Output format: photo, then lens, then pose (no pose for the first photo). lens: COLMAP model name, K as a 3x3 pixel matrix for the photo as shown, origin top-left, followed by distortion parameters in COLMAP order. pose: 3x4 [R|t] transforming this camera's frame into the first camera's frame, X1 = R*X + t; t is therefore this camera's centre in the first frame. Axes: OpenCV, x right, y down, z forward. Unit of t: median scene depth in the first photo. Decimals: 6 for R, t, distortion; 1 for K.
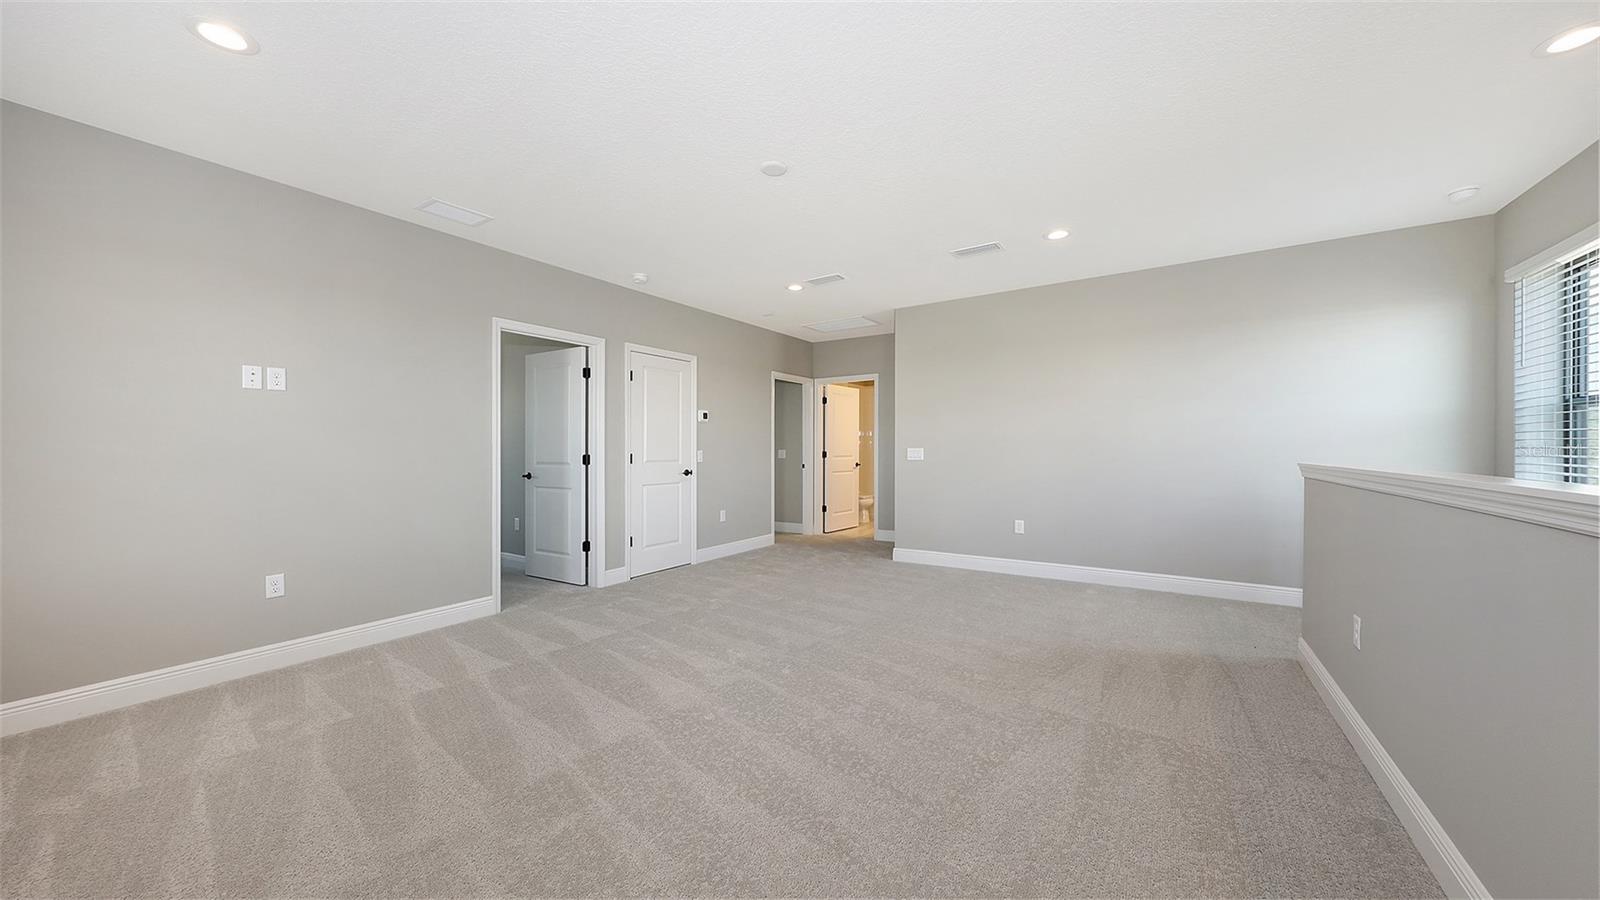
lens RADIAL K [[565.2, 0, 796.3], [0, 565.2, 455.0], [0, 0, 1]] dist [0.016573, 0.000016]
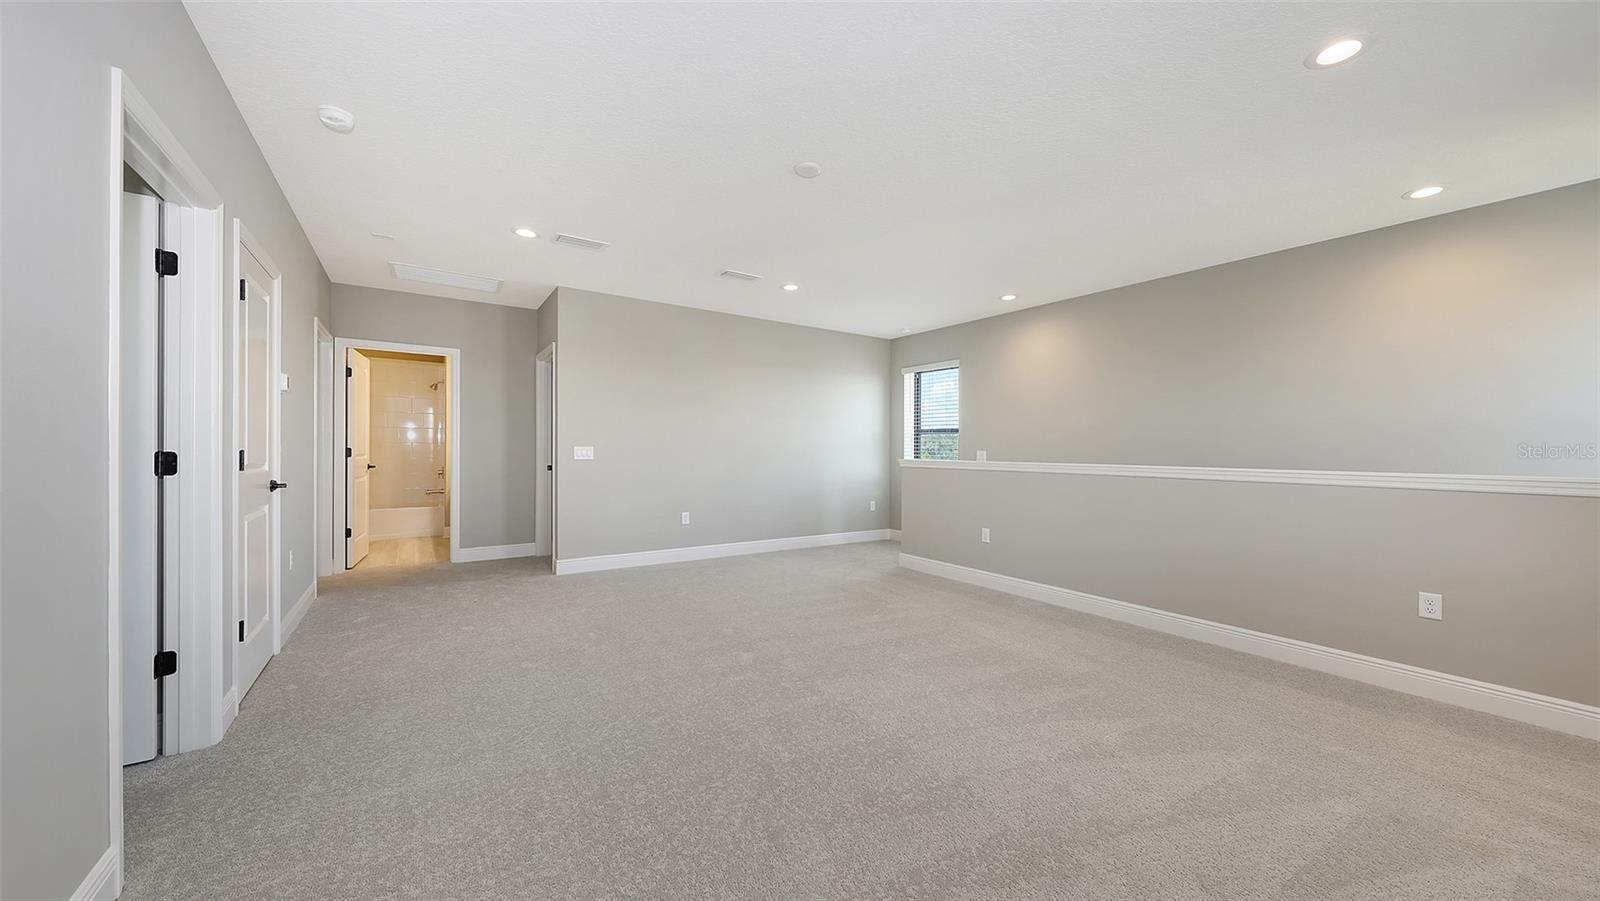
lens RADIAL K [[565.2, 0, 796.3], [0, 565.2, 455.5], [0, 0, 1]] dist [0.016573, 0.000016]
pose [[0.374370, 0.000632, 0.927279, -0.509667], [-0.002631, 0.999996, 0.000380, 0.001183], [-0.927276, -0.002582, 0.374371, 0.334904]]
